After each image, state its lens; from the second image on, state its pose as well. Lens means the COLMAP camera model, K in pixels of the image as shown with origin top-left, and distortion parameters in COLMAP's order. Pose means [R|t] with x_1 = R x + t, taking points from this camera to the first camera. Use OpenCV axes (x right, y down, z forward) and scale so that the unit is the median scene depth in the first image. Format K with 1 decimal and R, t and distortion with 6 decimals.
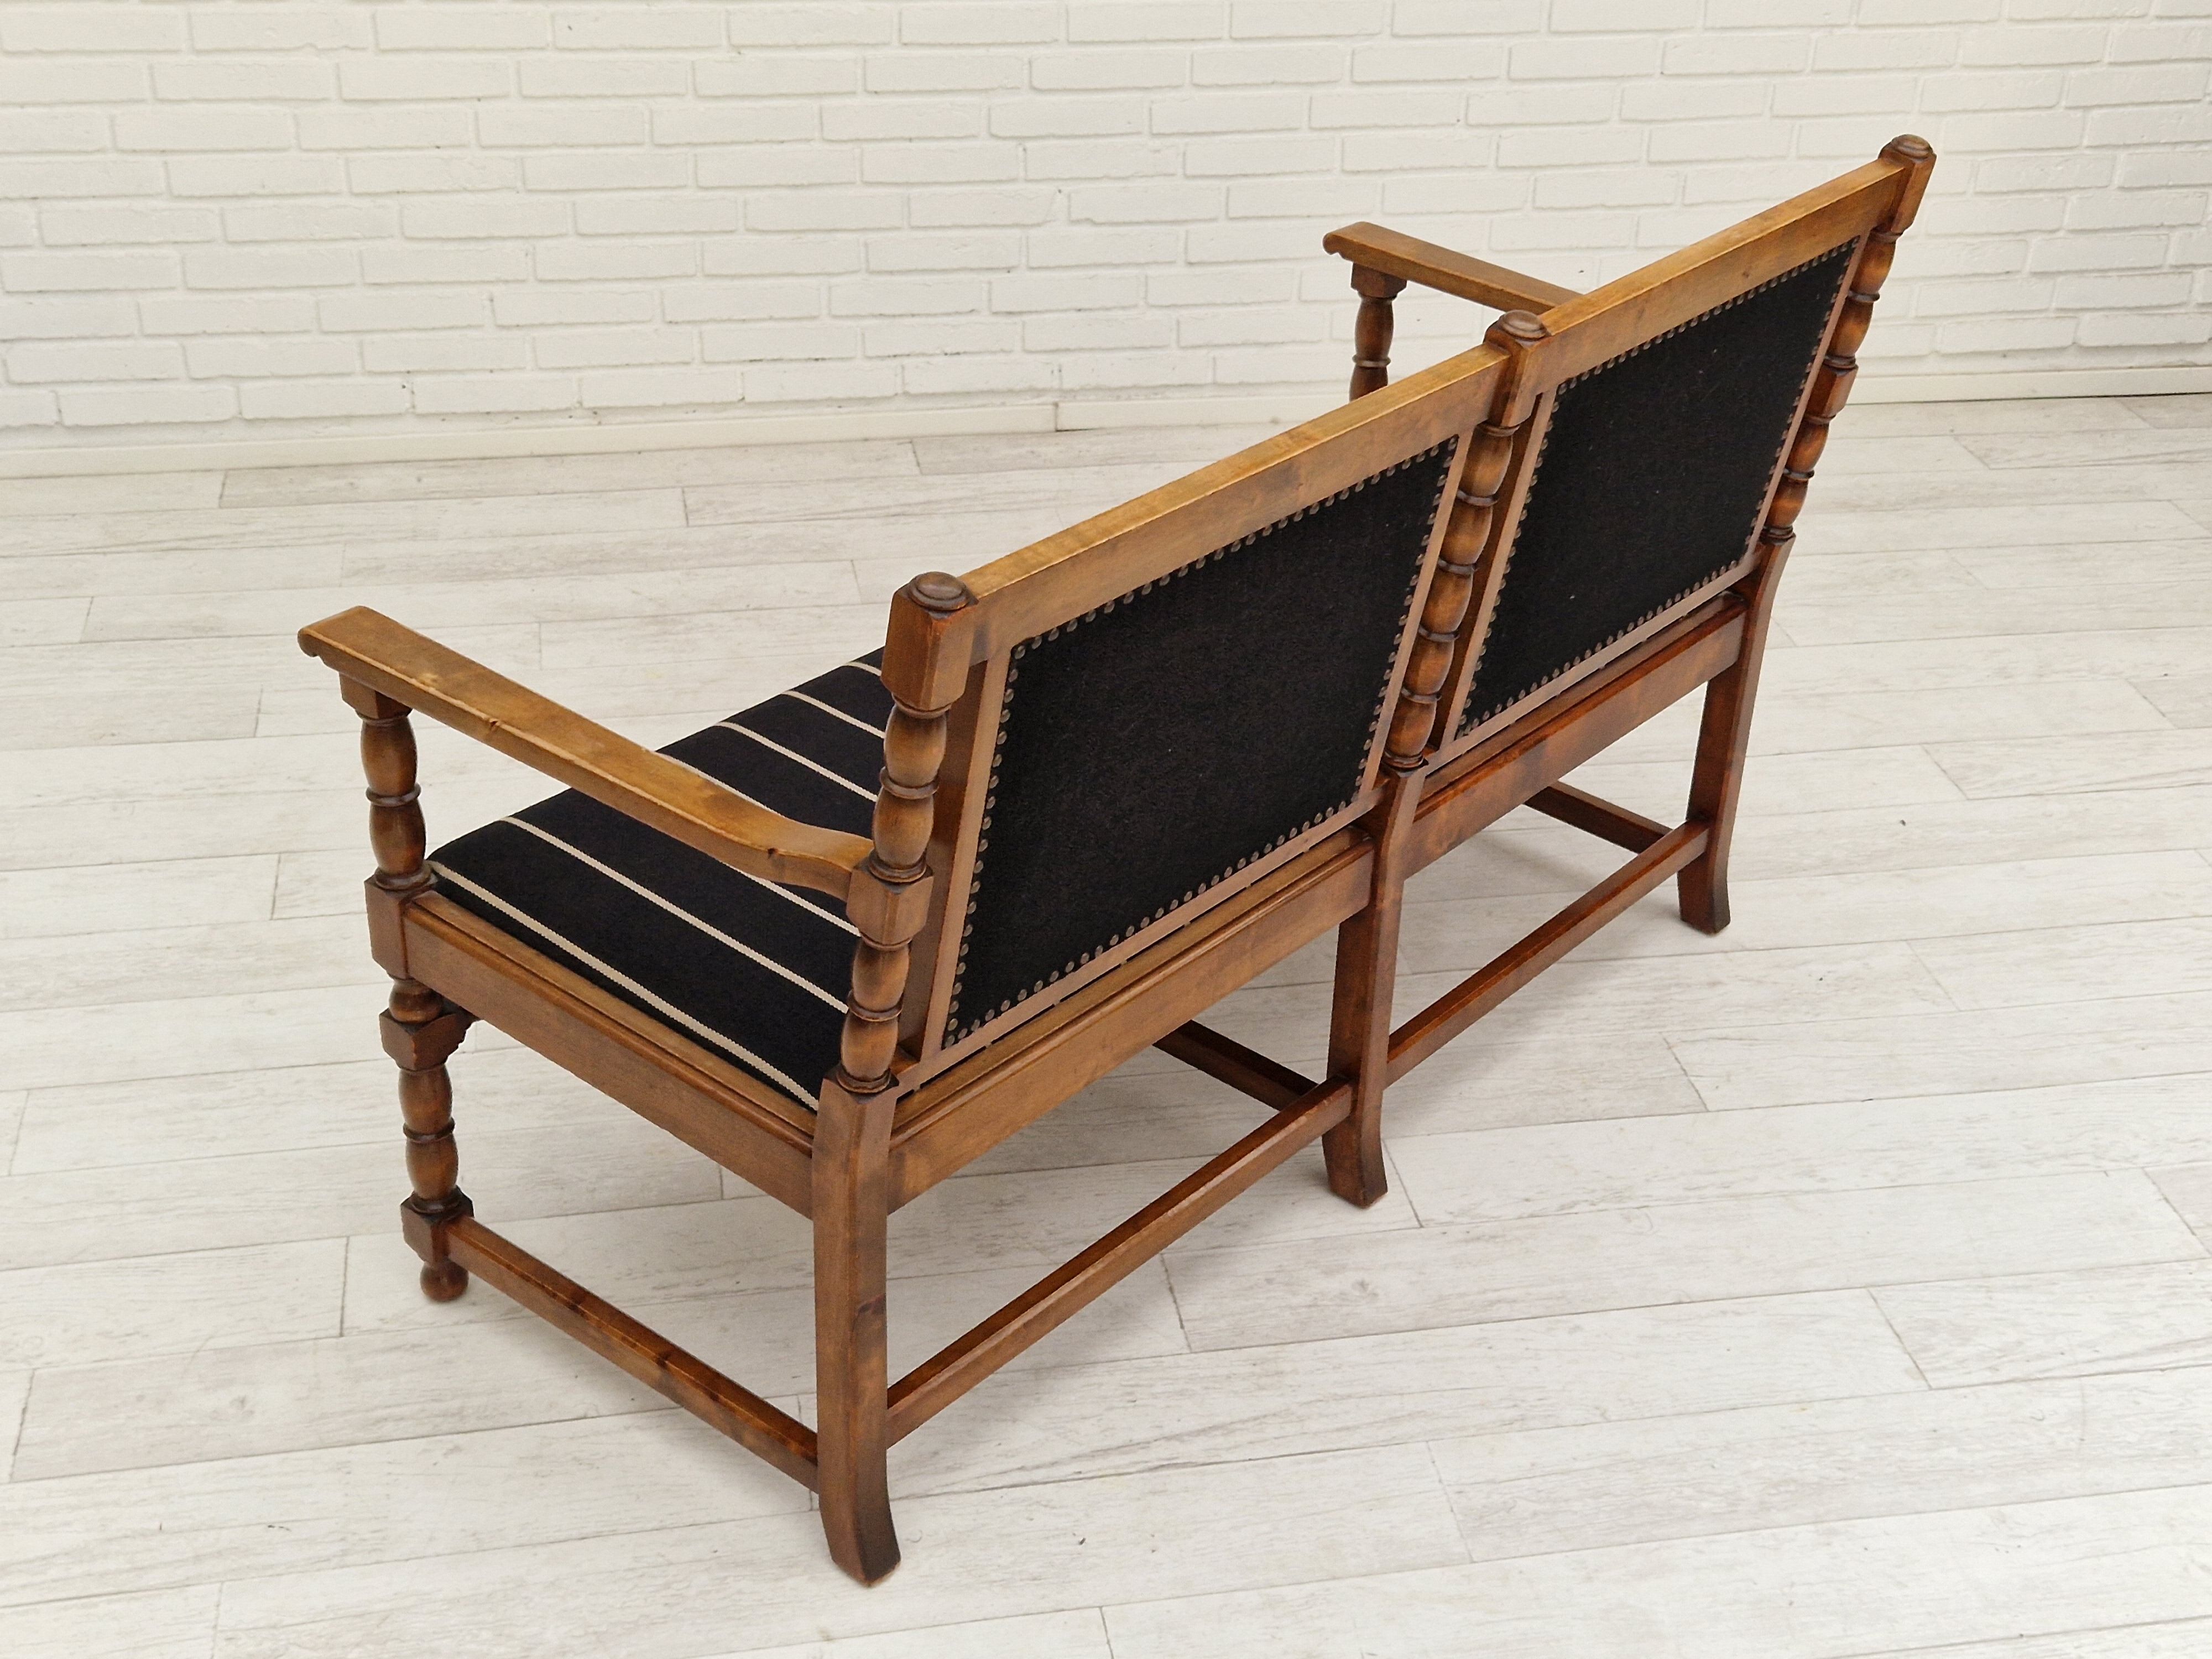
lens RADIAL K [[2809.4, 0, 1106.0], [0, 2809.4, 829.5], [0, 0, 1]] dist [0.073390, -0.056598]
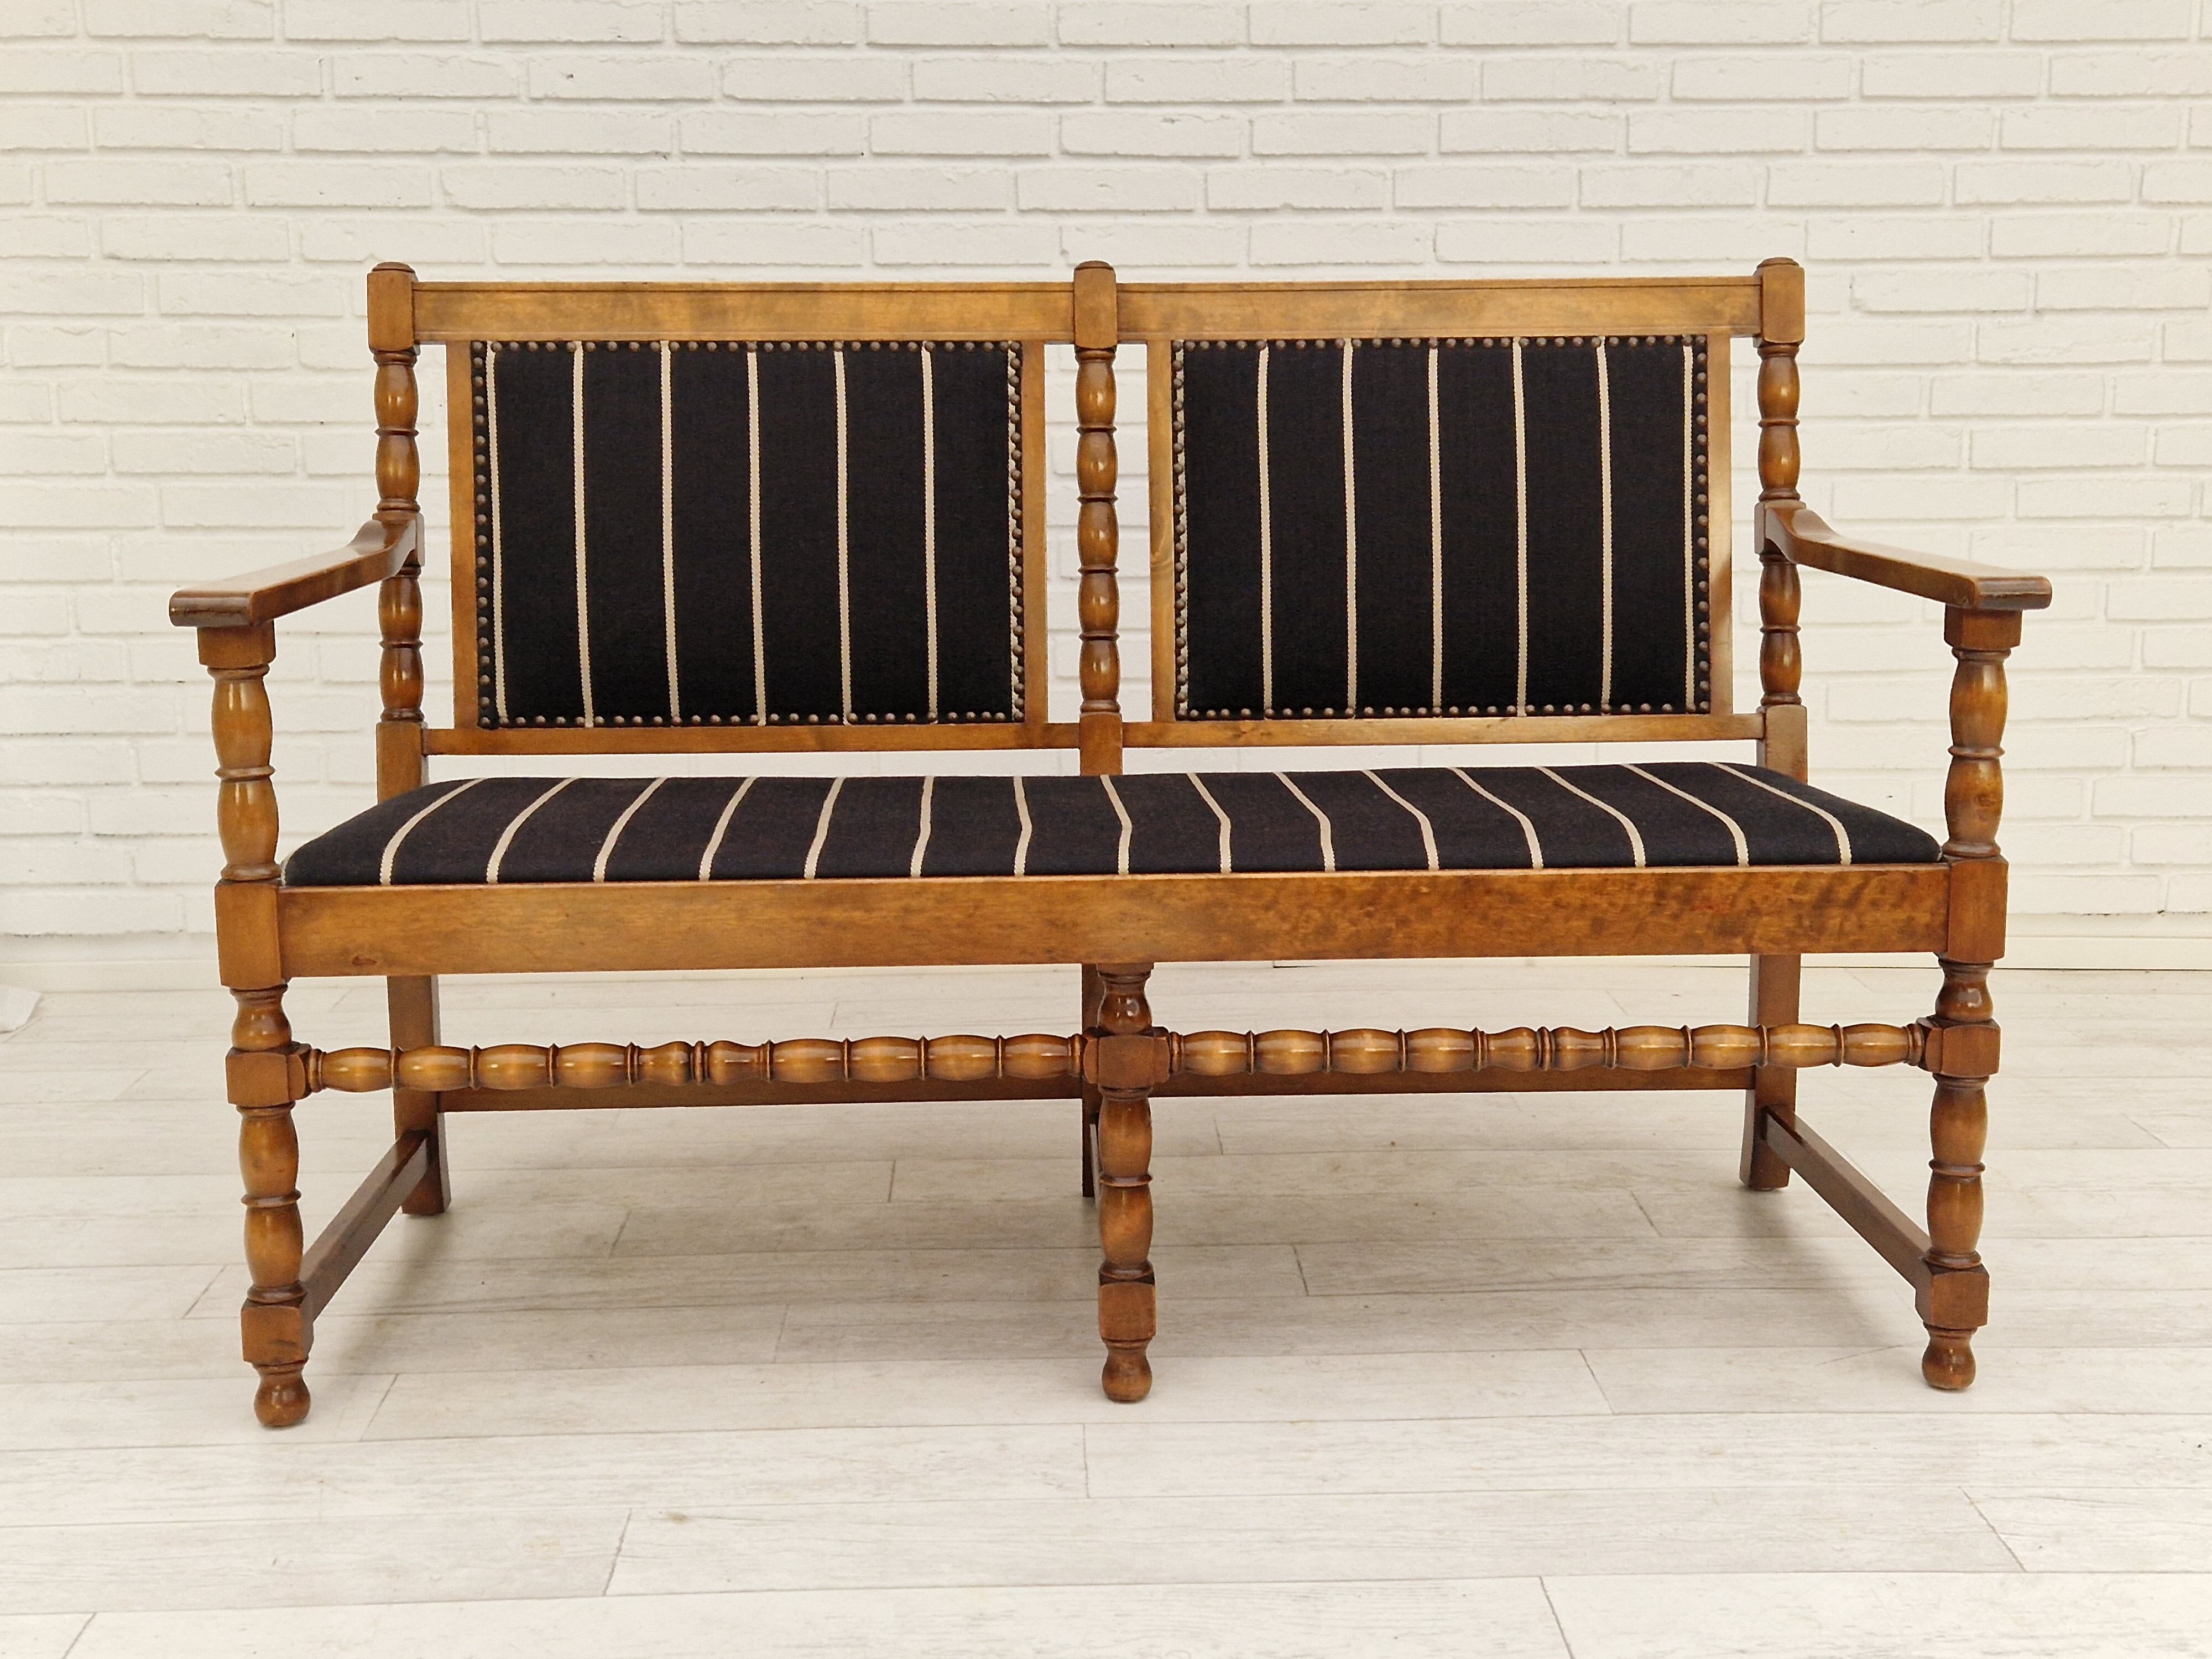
lens RADIAL K [[2796.7, 0, 1113.0], [0, 2796.7, 848.9], [0, 0, 1]] dist [0.085945, -0.072213]
pose [[0.988262, -0.003262, -0.152733, 0.085478], [-0.048494, 0.941366, -0.333884, 0.151679], [0.144867, 0.337371, 0.930158, 0.226253]]
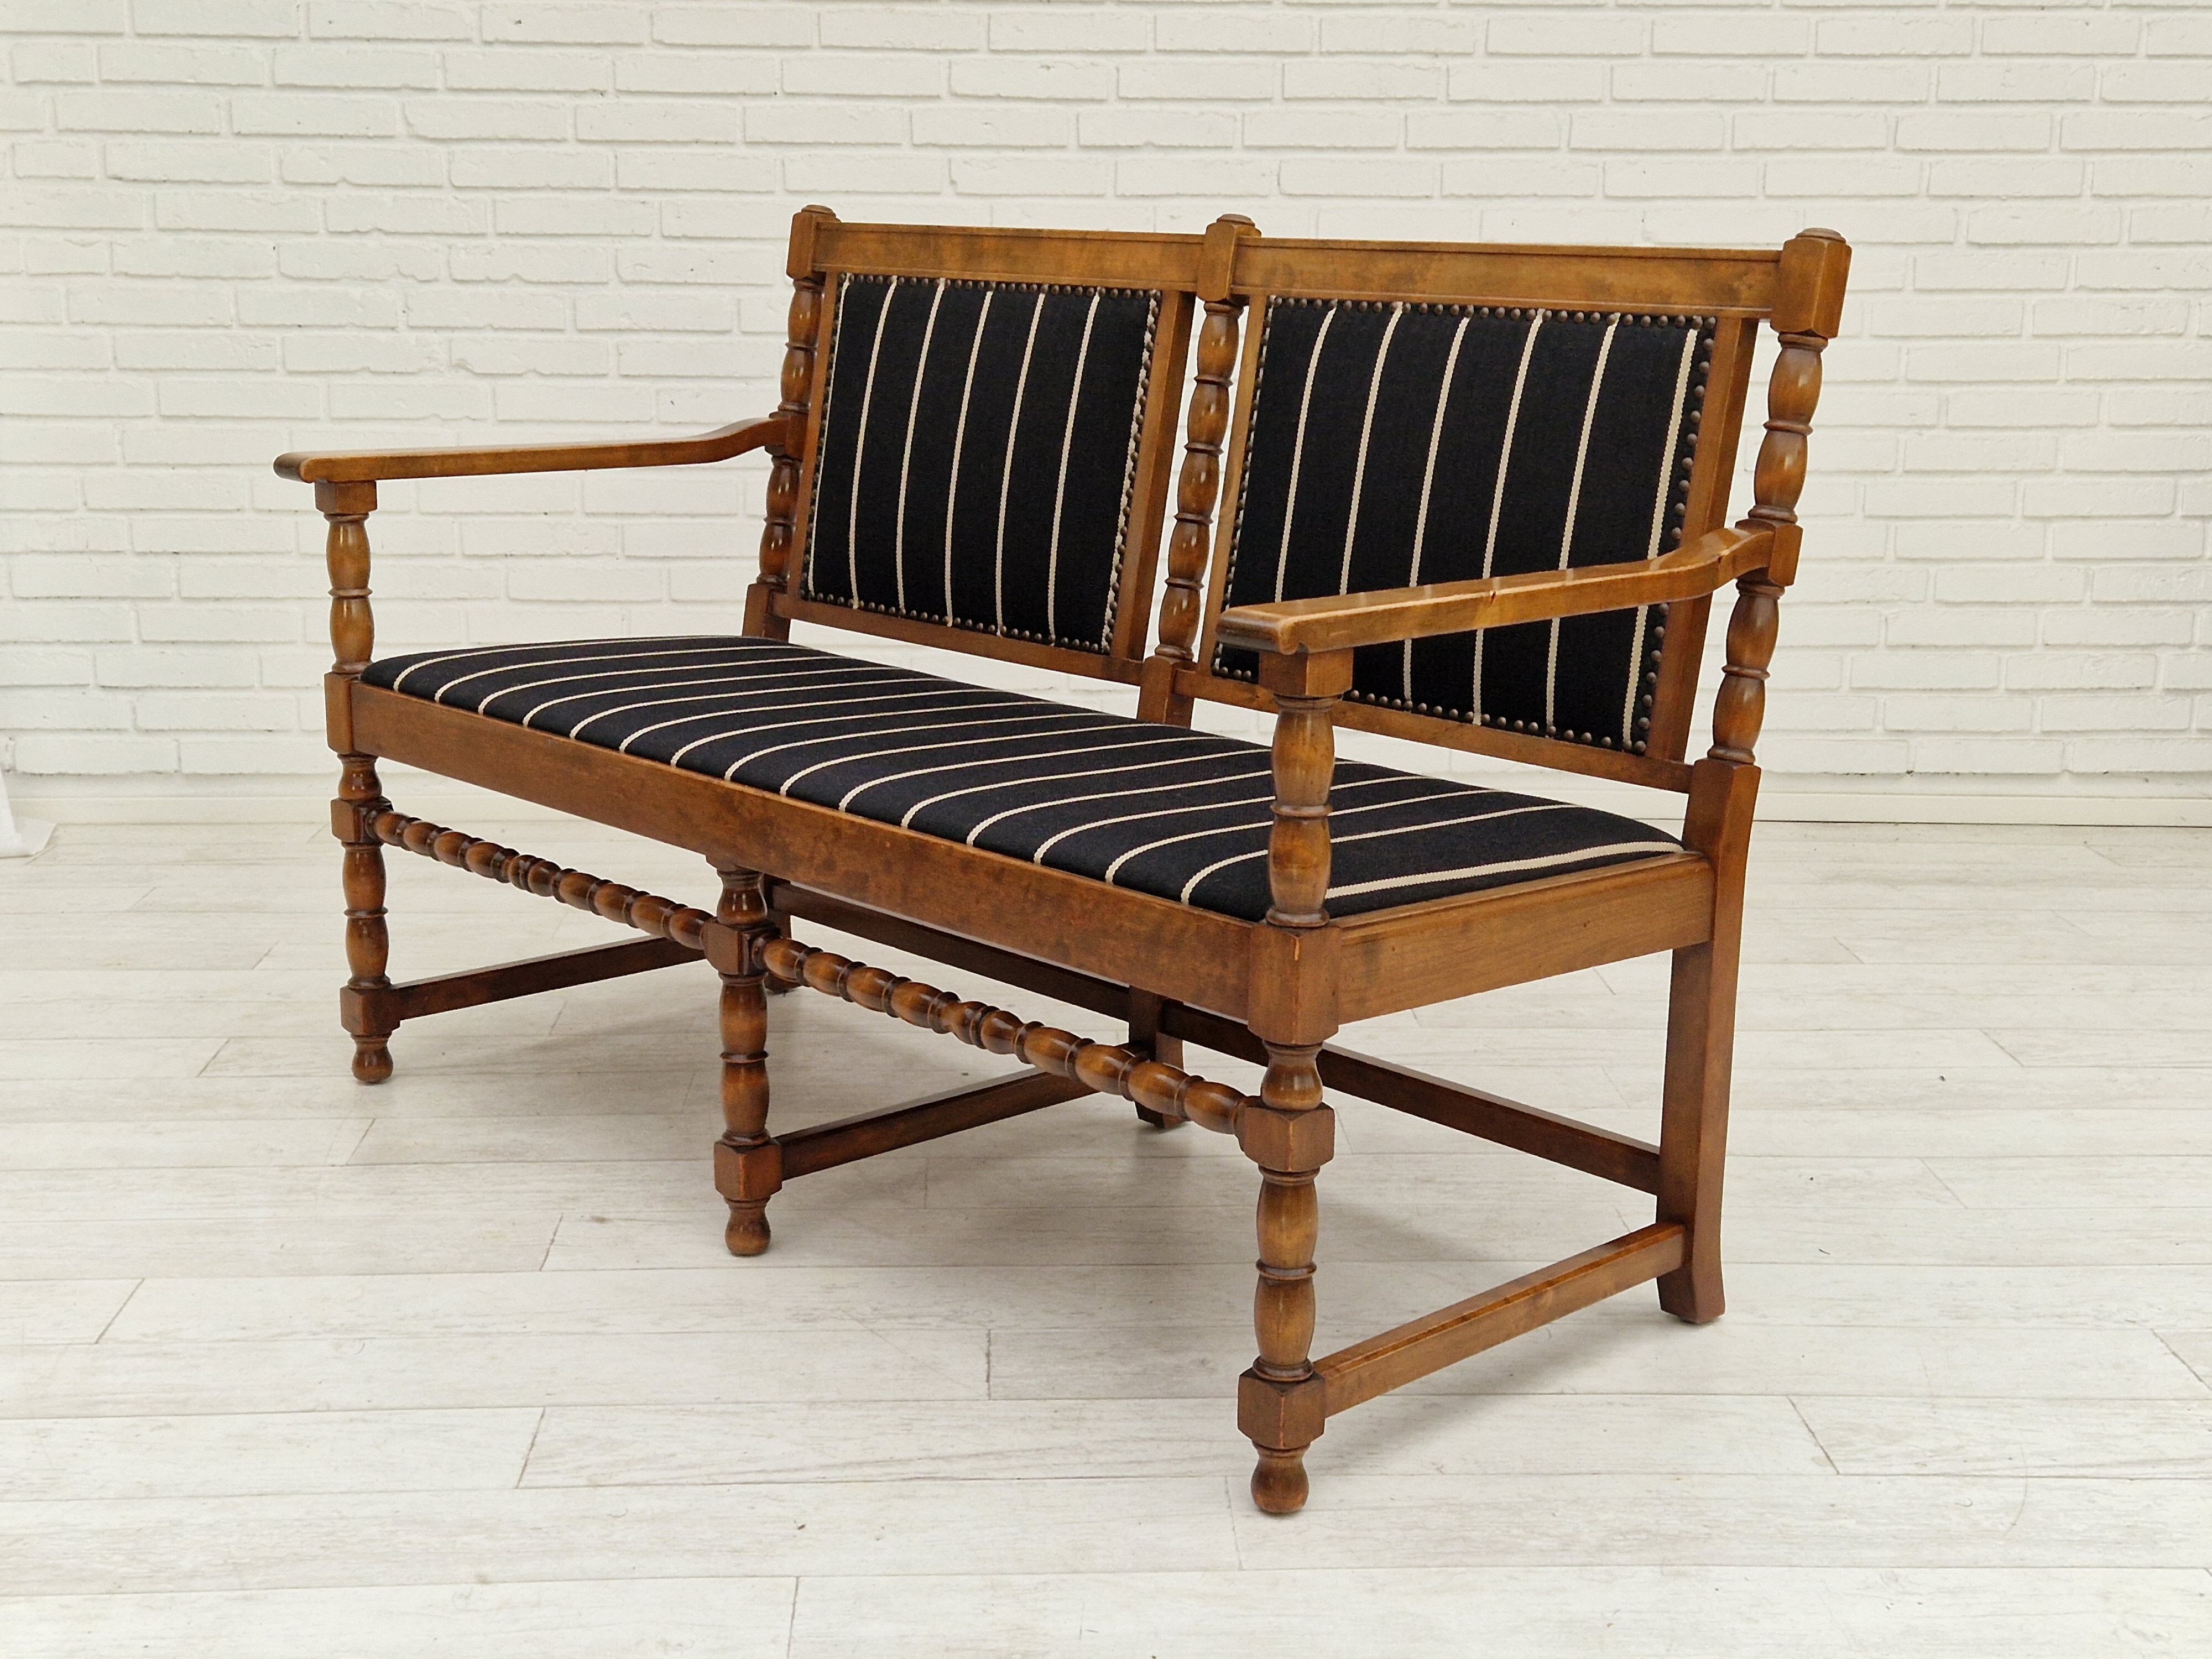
lens RADIAL K [[2803.8, 0, 1077.0], [0, 2803.8, 836.2], [0, 0, 1]] dist [0.087357, -0.093765]
pose [[0.988756, 0.011897, -0.149061, 0.143765], [-0.056520, 0.952616, -0.298878, 0.214013], [0.138443, 0.303942, 0.942578, 0.082948]]
